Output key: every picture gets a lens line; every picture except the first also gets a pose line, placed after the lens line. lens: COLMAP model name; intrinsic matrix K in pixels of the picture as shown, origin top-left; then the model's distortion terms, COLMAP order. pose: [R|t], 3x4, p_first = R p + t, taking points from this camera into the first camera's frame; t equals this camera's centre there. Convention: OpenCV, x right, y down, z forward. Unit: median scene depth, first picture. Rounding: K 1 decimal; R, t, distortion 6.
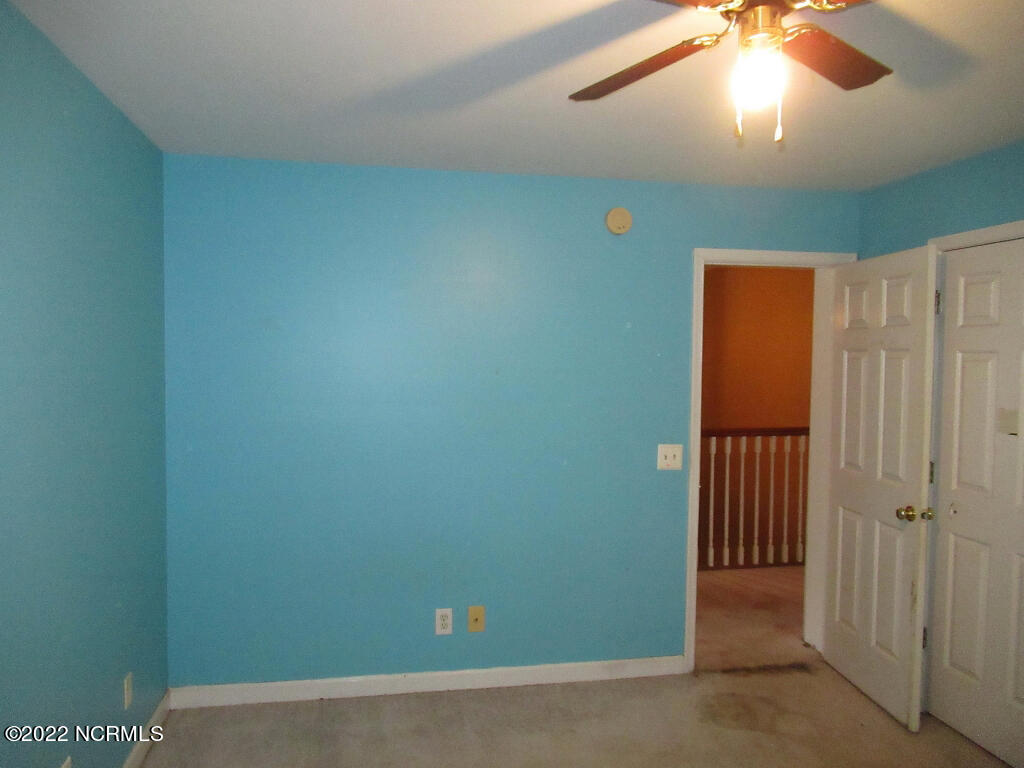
lens RADIAL K [[784.7, 0, 512.0], [0, 784.7, 384.0], [0, 0, 1]] dist [-0.001108, -0.000668]
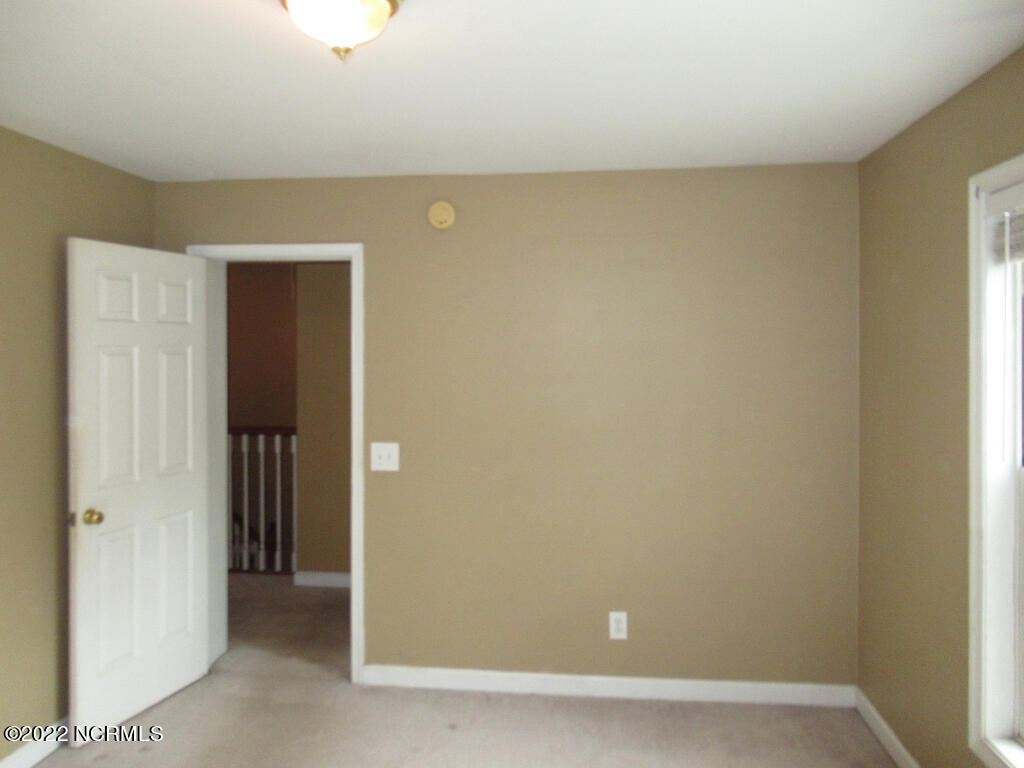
lens RADIAL K [[785.0, 0, 512.8], [0, 785.0, 342.1], [0, 0, 1]] dist [-0.008777, -0.004617]
pose [[0.962801, -0.008006, -0.270094, 0.792678], [-0.005668, 0.998743, -0.049808, -0.001366], [0.270153, 0.049487, 0.961545, 0.138993]]
